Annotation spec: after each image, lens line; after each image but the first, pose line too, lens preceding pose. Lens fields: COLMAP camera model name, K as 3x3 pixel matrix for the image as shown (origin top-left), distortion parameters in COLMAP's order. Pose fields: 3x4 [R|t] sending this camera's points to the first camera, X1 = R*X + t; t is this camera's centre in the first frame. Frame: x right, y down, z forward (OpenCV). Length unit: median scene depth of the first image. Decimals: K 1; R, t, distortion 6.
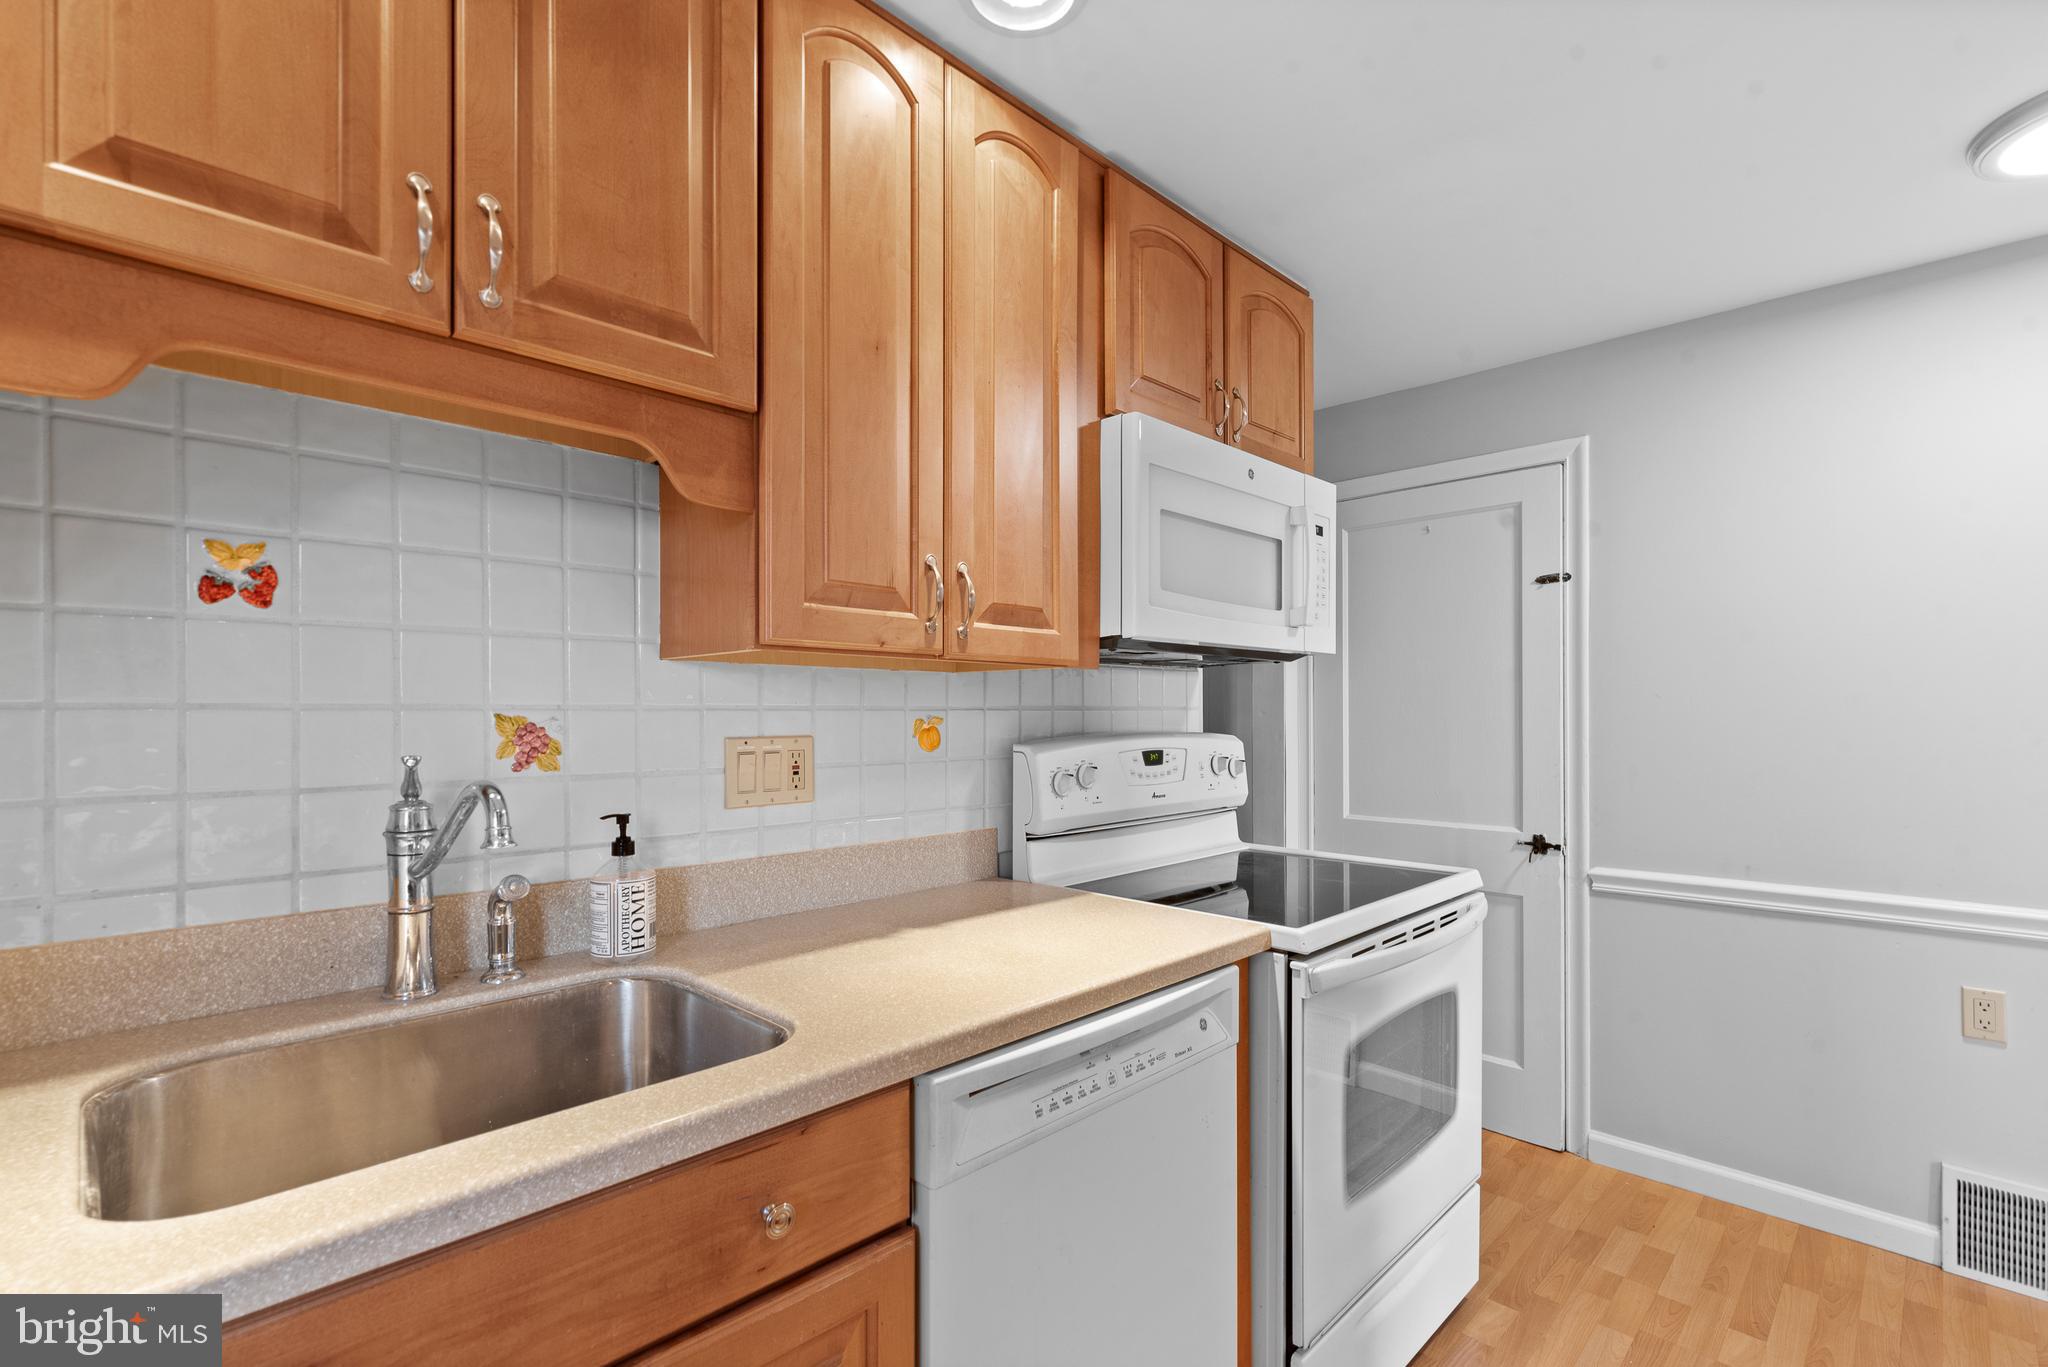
lens RADIAL K [[922.1, 0, 1026.7], [0, 922.1, 704.8], [0, 0, 1]] dist [-0.000868, 0.000116]
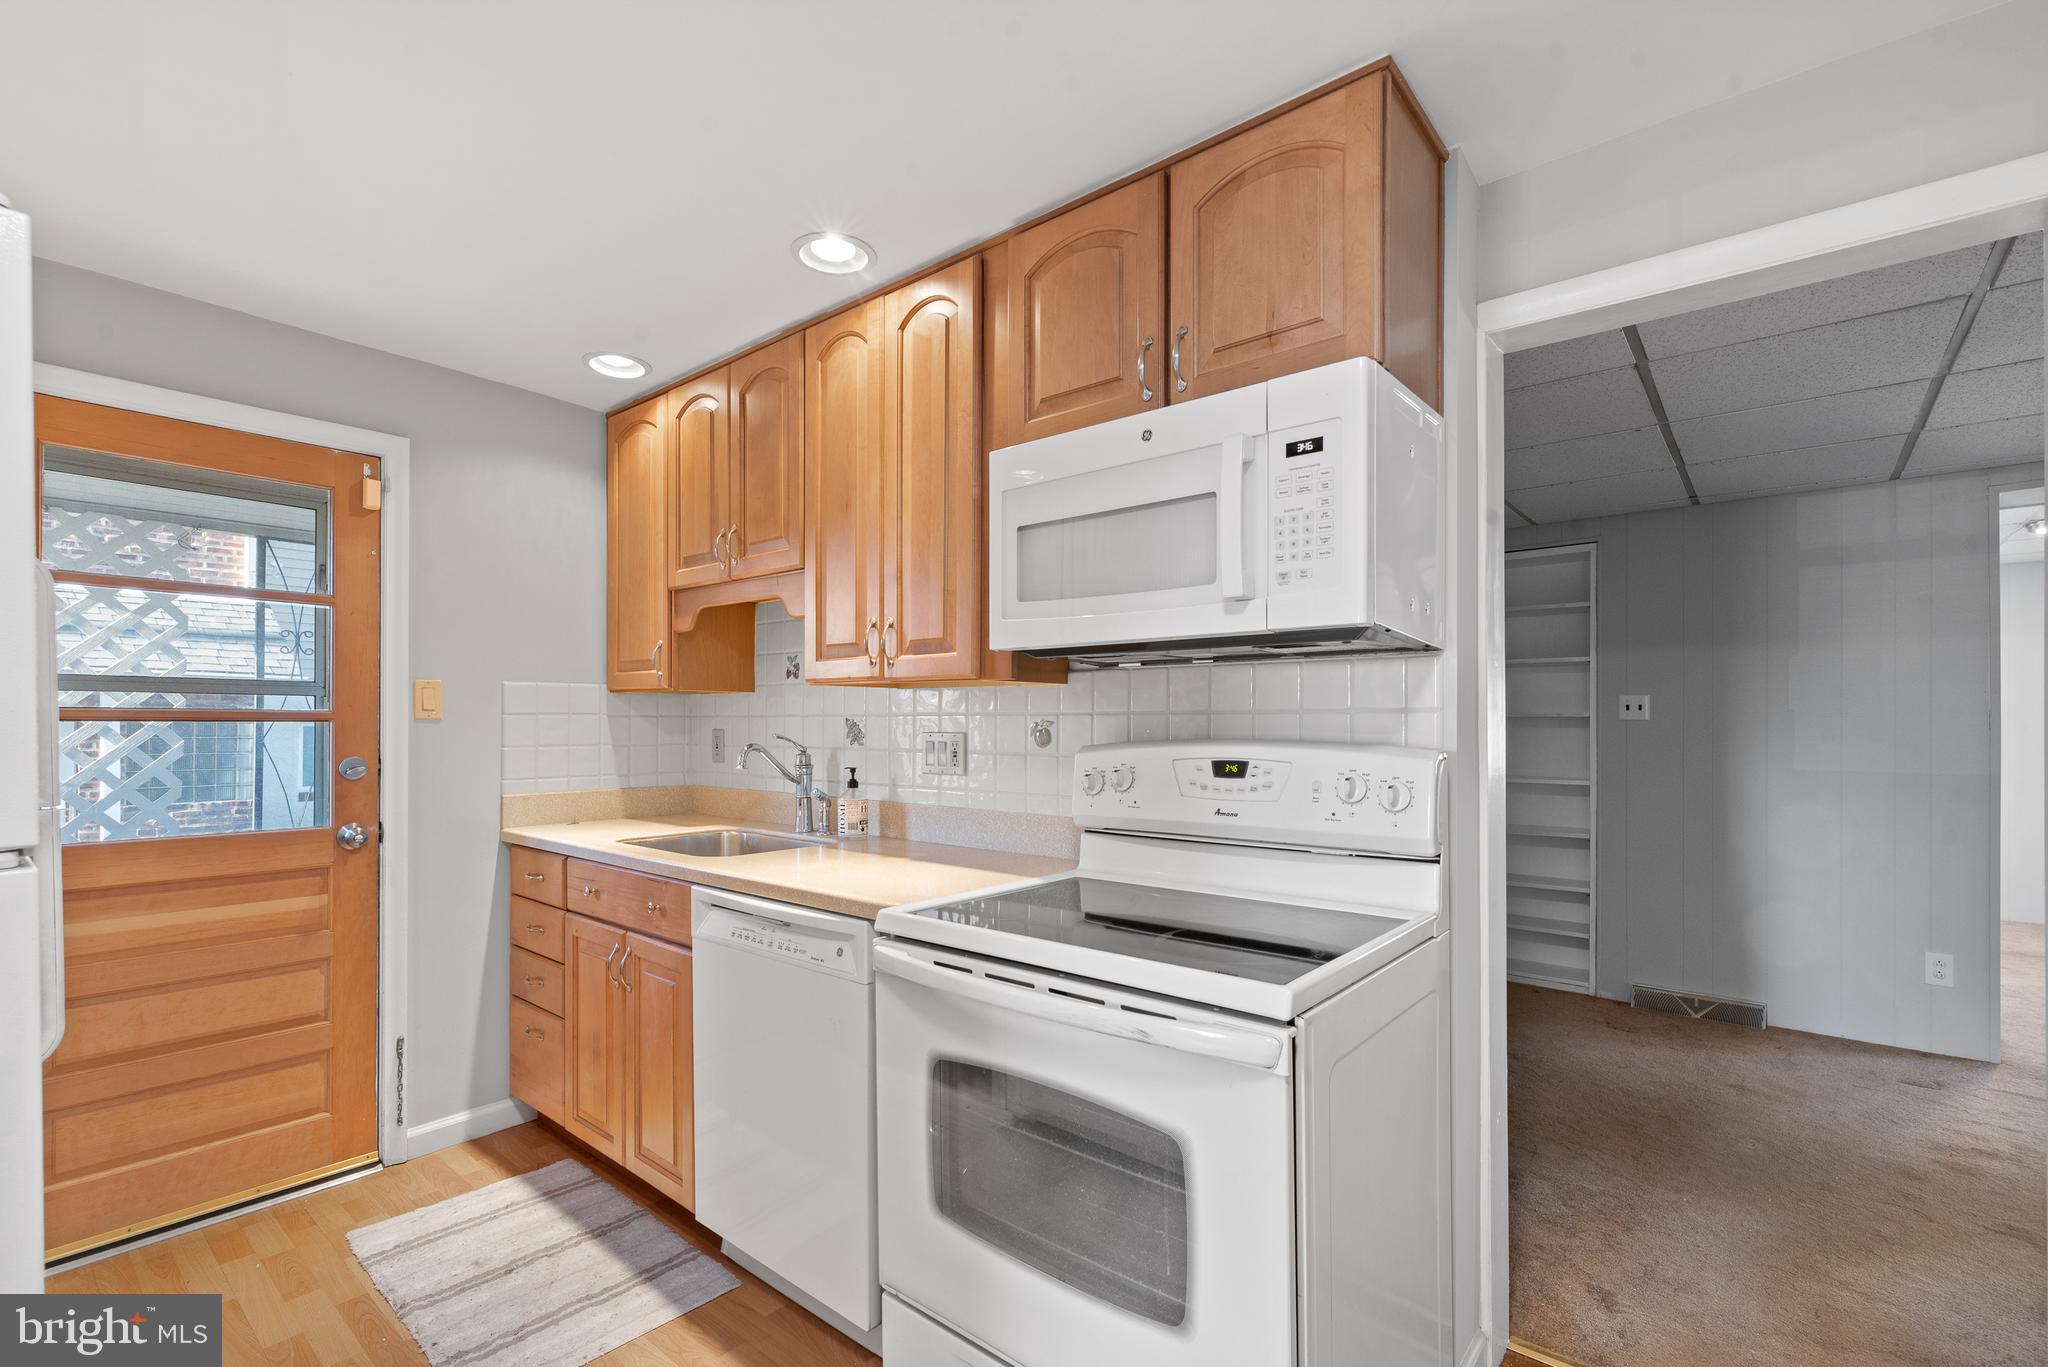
lens RADIAL K [[922.1, 0, 1036.3], [0, 922.1, 716.0], [0, 0, 1]] dist [-0.000868, 0.000116]
pose [[0.085167, -0.004000, -0.996359, 1.241610], [0.007903, 0.999963, -0.003339, 0.011721], [0.996335, -0.007590, 0.085196, 0.946062]]
